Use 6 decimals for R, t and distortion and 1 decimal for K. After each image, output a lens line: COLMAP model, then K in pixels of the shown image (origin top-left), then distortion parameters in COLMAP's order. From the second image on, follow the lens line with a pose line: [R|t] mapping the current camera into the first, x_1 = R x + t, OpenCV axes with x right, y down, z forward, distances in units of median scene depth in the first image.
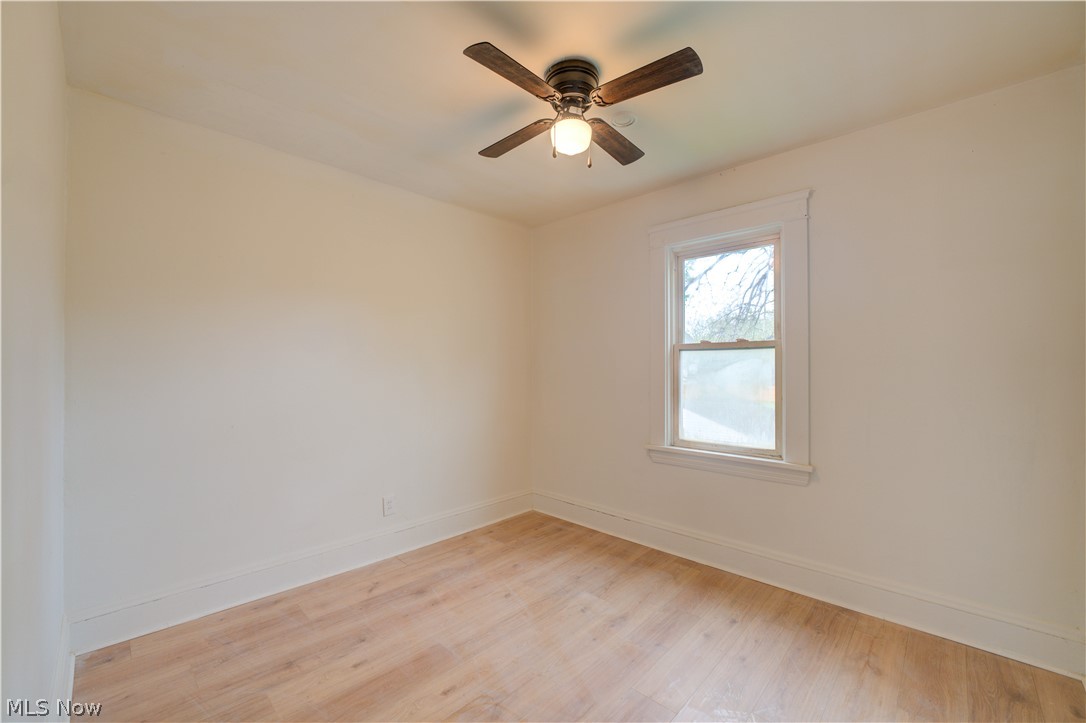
lens RADIAL K [[437.9, 0, 540.9], [0, 437.9, 364.3], [0, 0, 1]] dist [-0.028182, 0.004264]
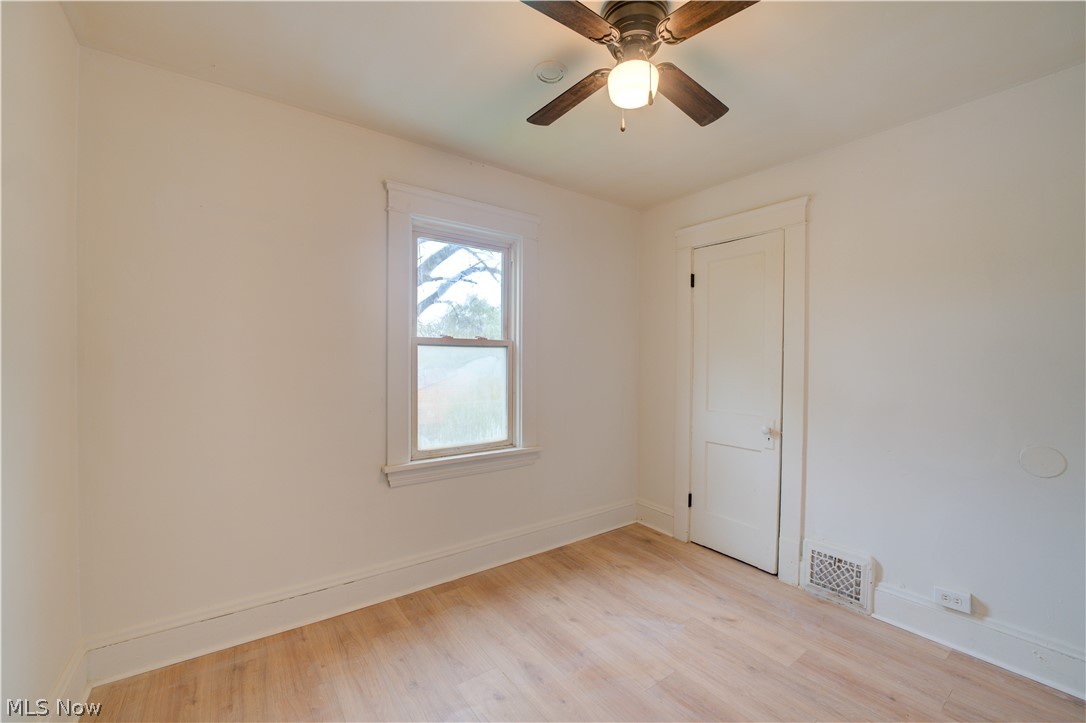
lens RADIAL K [[437.9, 0, 540.9], [0, 437.9, 364.3], [0, 0, 1]] dist [-0.028182, 0.004264]
pose [[0.167283, -0.004006, 0.985901, -0.528993], [-0.013853, 0.999883, 0.006413, -0.003095], [-0.985812, -0.014731, 0.167208, 0.712313]]
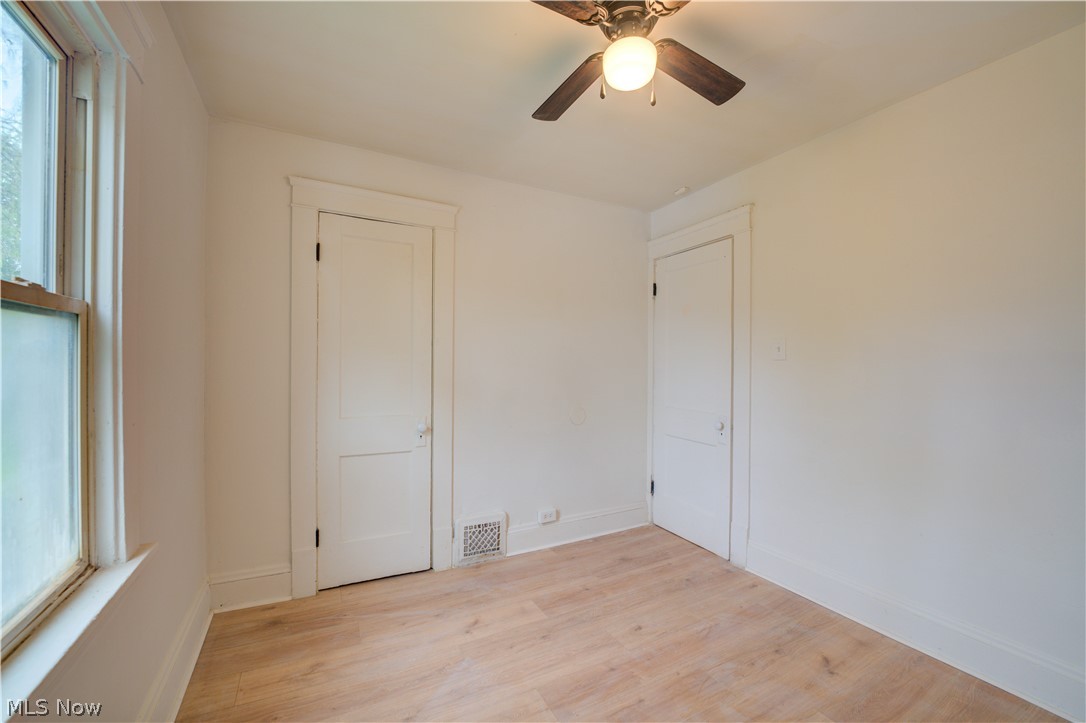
lens RADIAL K [[437.9, 0, 540.9], [0, 437.9, 364.3], [0, 0, 1]] dist [-0.028182, 0.004264]
pose [[-0.954341, -0.011087, 0.298514, -0.008649], [-0.012267, 0.999923, -0.002081, 0.001273], [-0.298468, -0.005647, -0.954403, 1.230995]]
